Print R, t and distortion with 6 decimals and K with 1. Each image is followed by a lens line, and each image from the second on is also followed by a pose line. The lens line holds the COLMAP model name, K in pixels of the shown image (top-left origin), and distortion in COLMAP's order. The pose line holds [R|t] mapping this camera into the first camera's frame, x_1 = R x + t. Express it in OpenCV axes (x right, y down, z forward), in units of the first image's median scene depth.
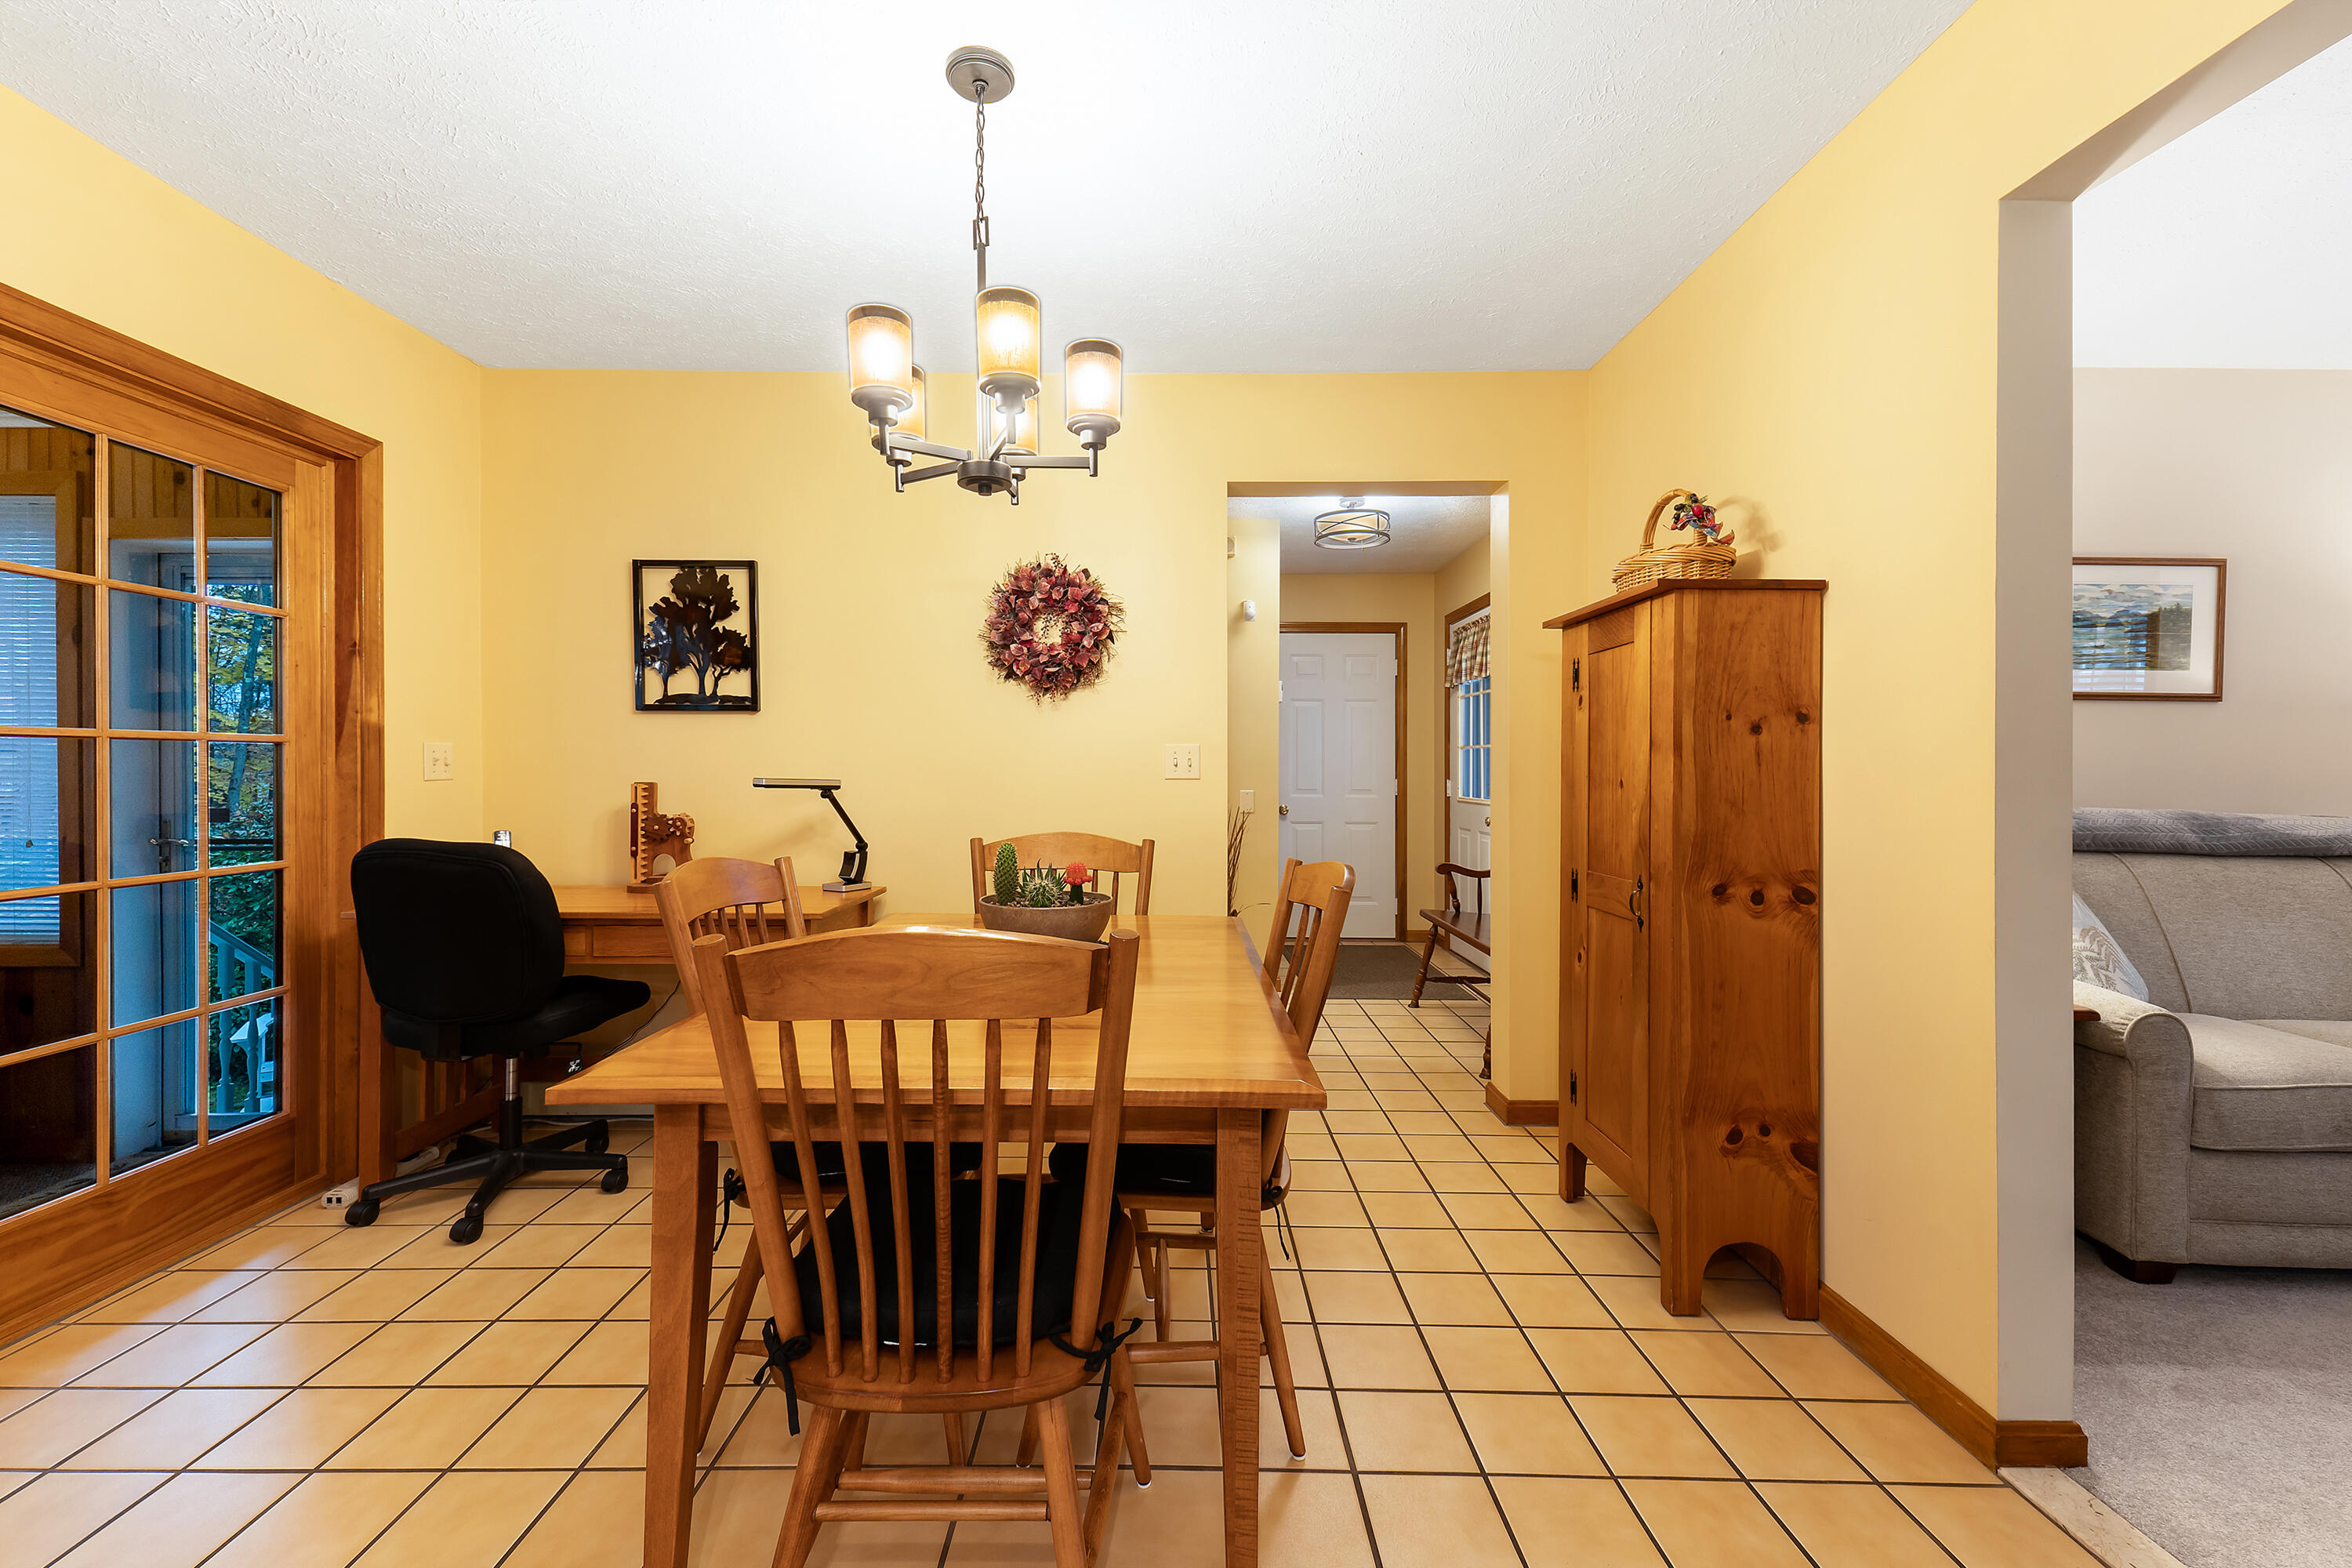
lens RADIAL K [[974.9, 0, 1174.2], [0, 974.9, 775.7], [0, 0, 1]] dist [0.028149, -0.002959]
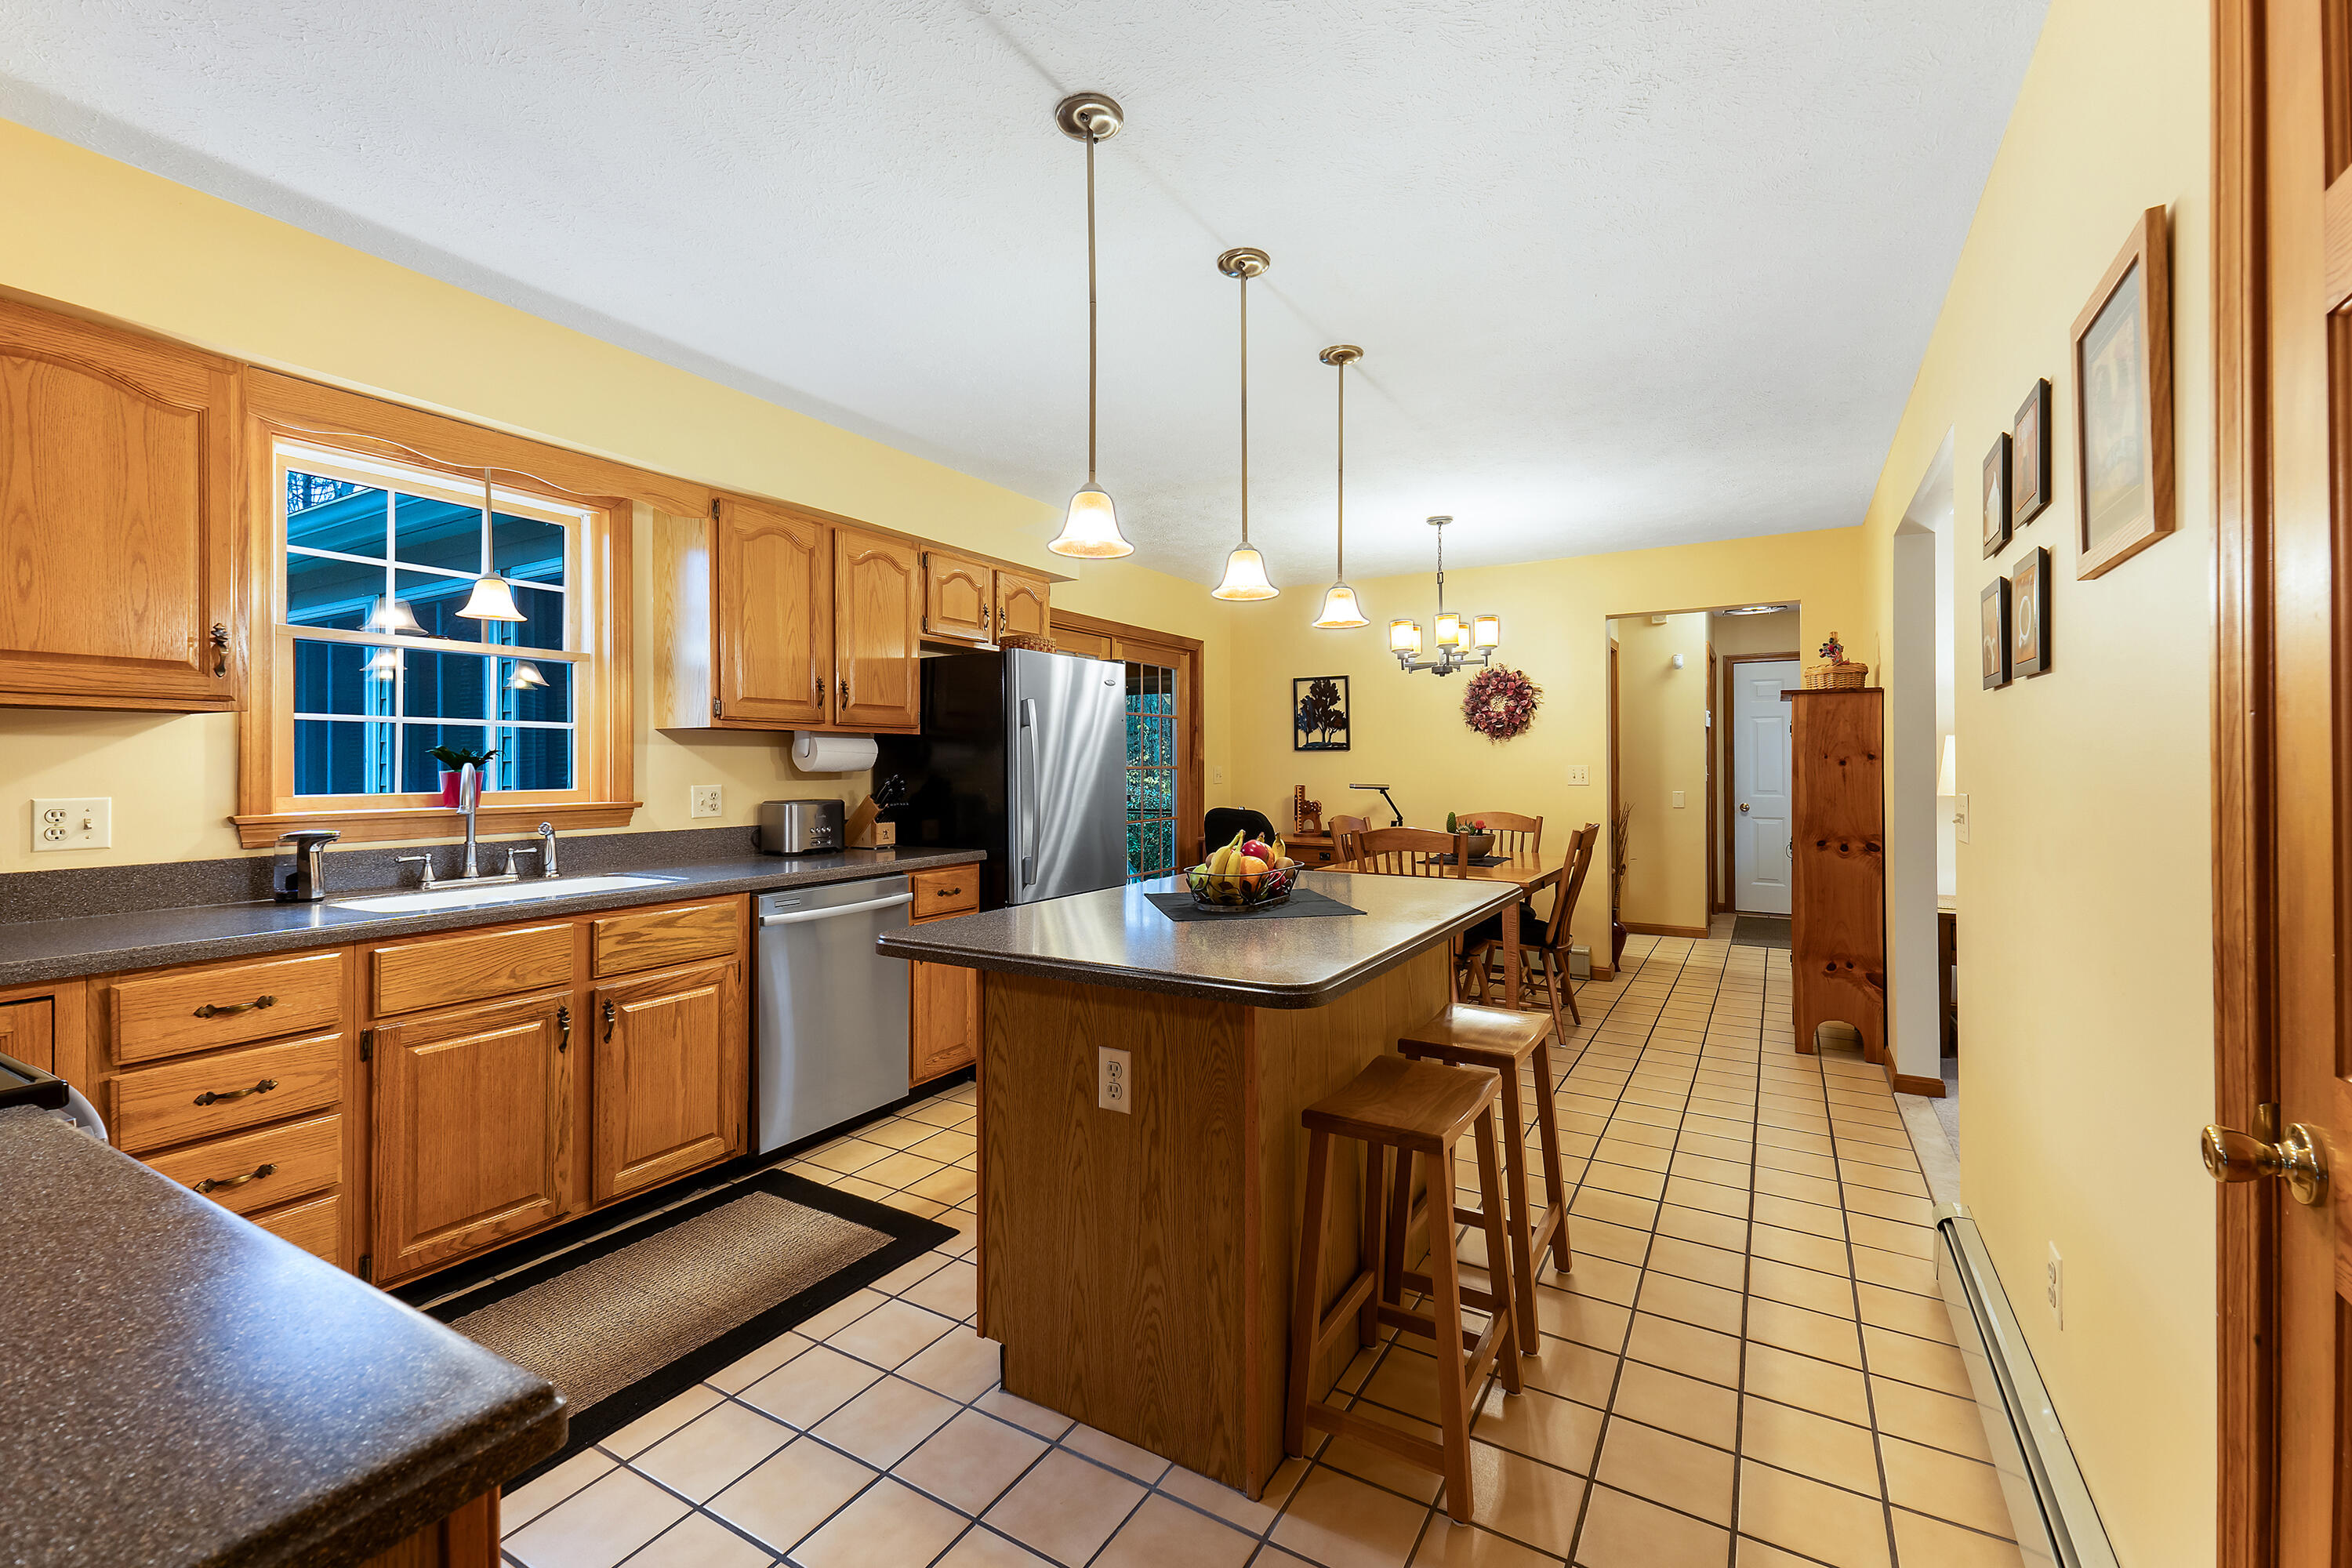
lens RADIAL K [[974.9, 0, 1165.0], [0, 974.9, 766.0], [0, 0, 1]] dist [0.028149, -0.002959]
pose [[0.851415, -0.007680, -0.524437, 0.308561], [0.005707, 0.999969, -0.005378, -0.025003], [0.524462, 0.001586, 0.851432, -0.922491]]
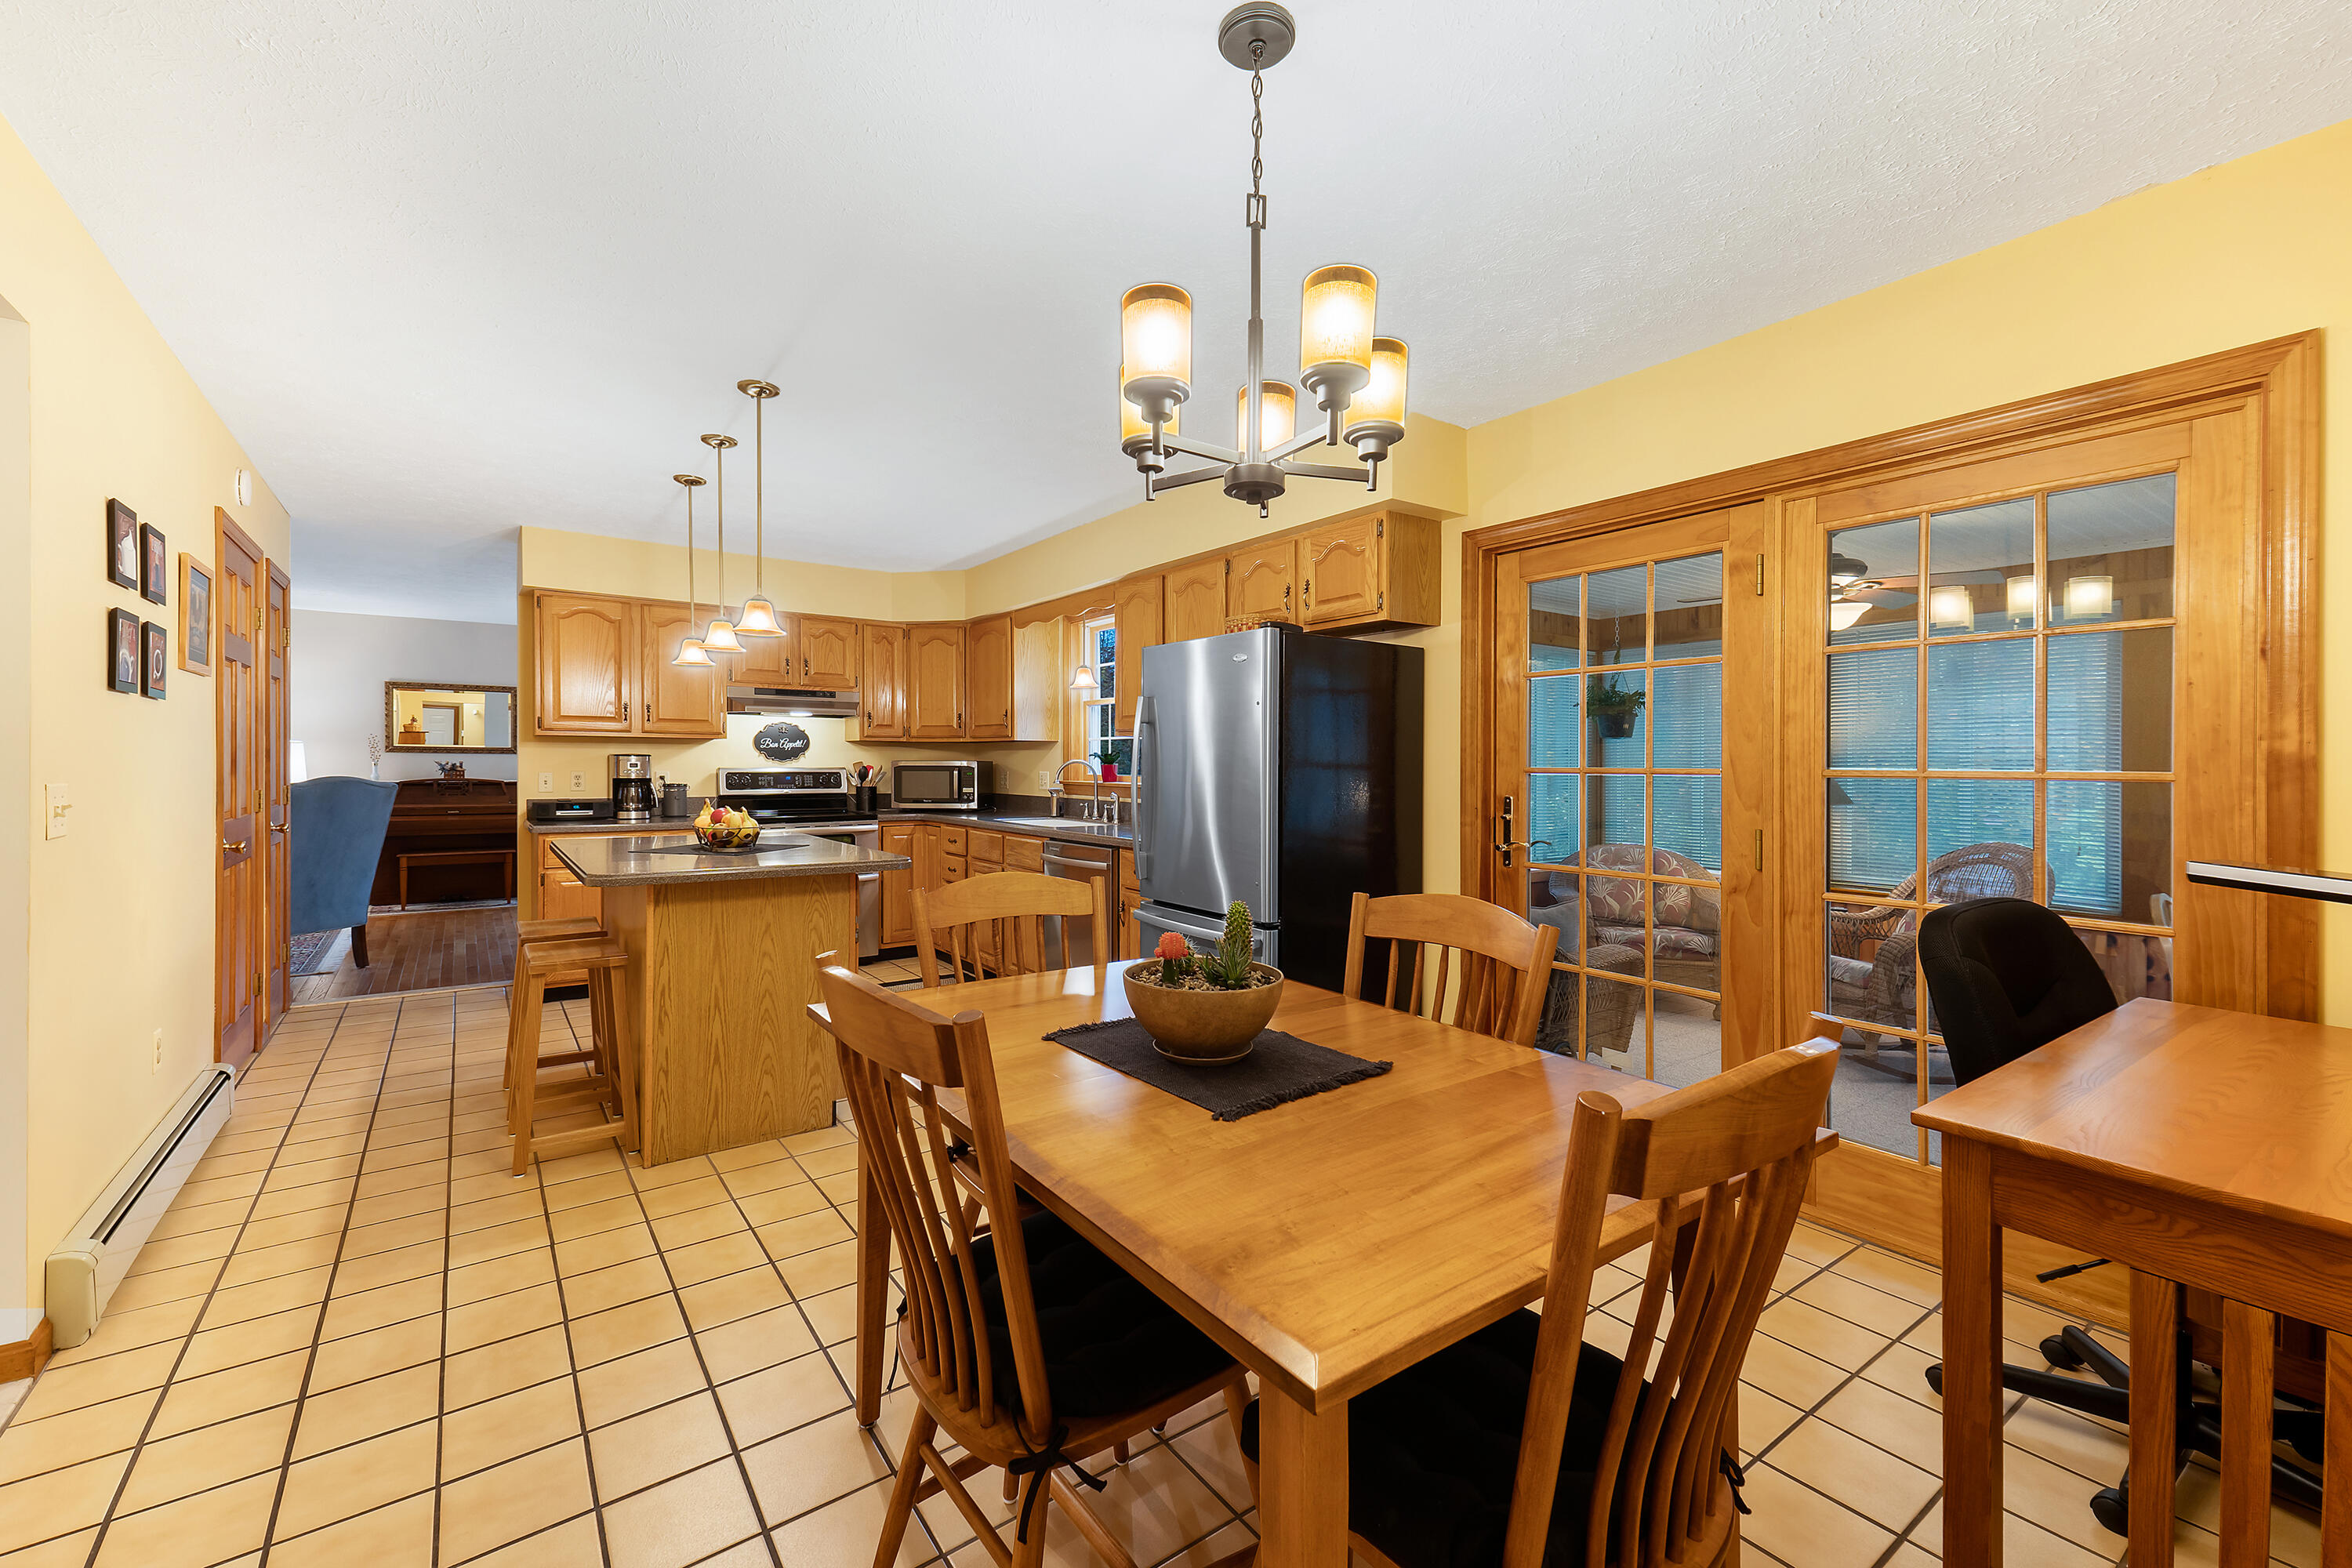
lens RADIAL K [[974.9, 0, 1181.0], [0, 974.9, 761.8], [0, 0, 1]] dist [0.028149, -0.002959]
pose [[-0.809342, -0.008728, -0.587273, 0.212593], [-0.009403, 0.999954, -0.001902, -0.029651], [0.587262, 0.003982, -0.809387, 0.993155]]
